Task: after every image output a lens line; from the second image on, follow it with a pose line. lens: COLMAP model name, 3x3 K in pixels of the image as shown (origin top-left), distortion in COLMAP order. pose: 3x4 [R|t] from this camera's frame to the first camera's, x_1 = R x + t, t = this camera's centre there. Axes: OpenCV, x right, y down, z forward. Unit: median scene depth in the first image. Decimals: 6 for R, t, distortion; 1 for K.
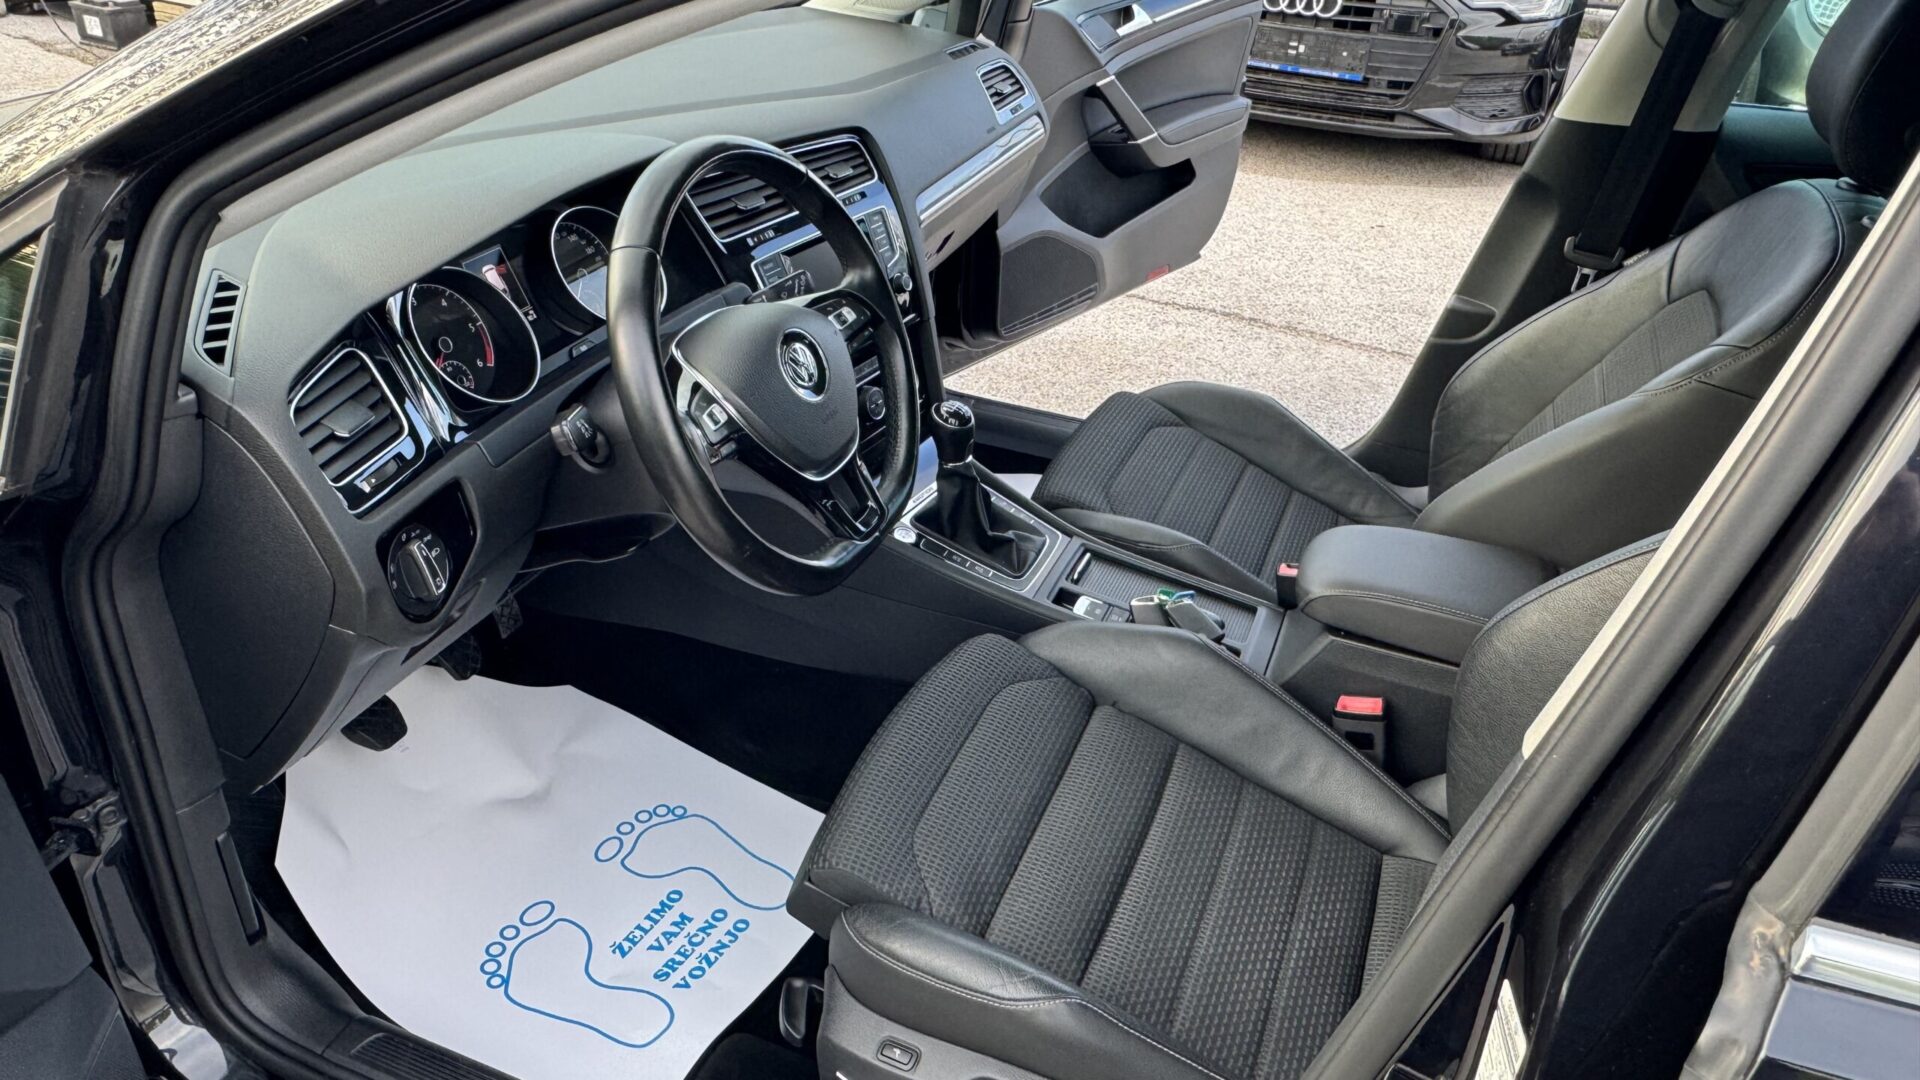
lens RADIAL K [[1304.6, 0, 958.7], [0, 1304.6, 542.1], [0, 0, 1]] dist [-0.003929, 0.003623]
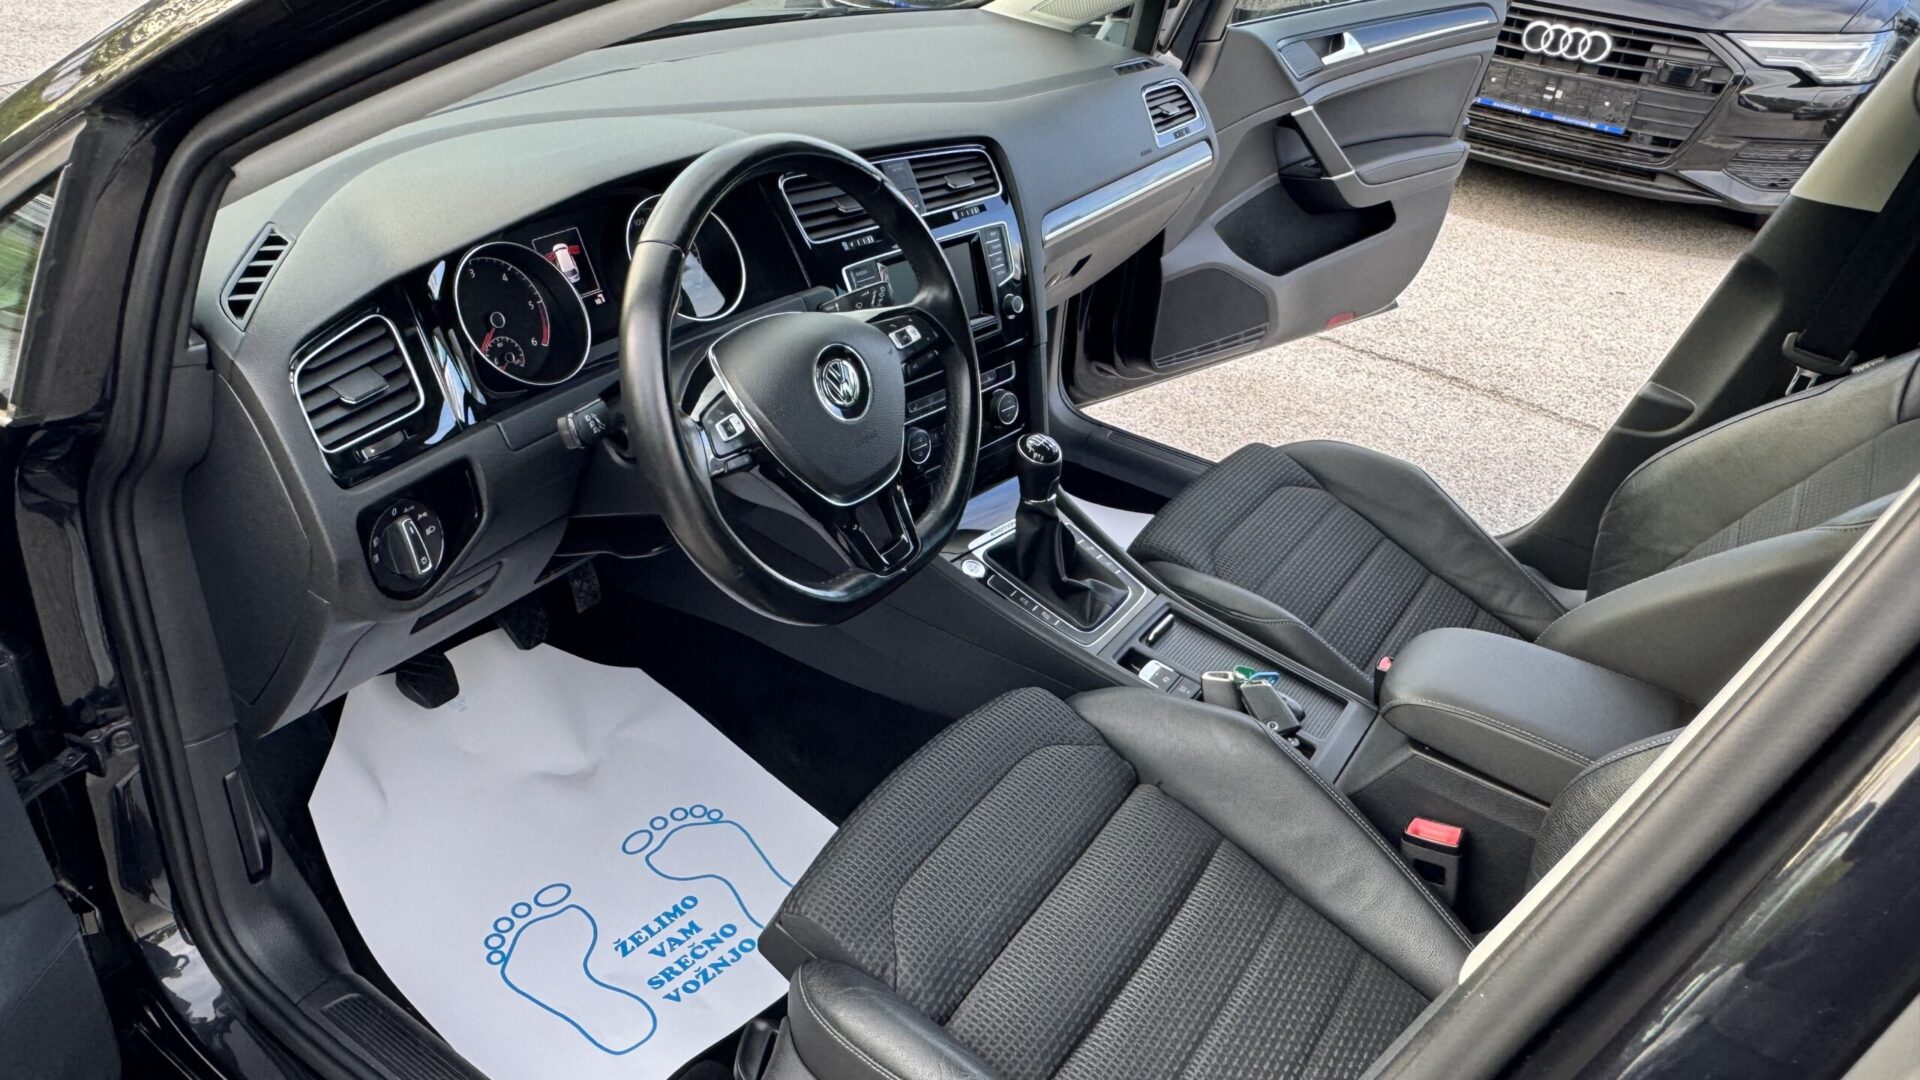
lens RADIAL K [[1303.2, 0, 956.7], [0, 1303.2, 536.6], [0, 0, 1]] dist [-0.003150, 0.003186]
pose [[0.977769, 0.135526, -0.160000, 0.096320], [-0.136818, 0.990592, 0.002969, -0.029893], [0.158897, 0.018988, 0.987113, 0.063659]]
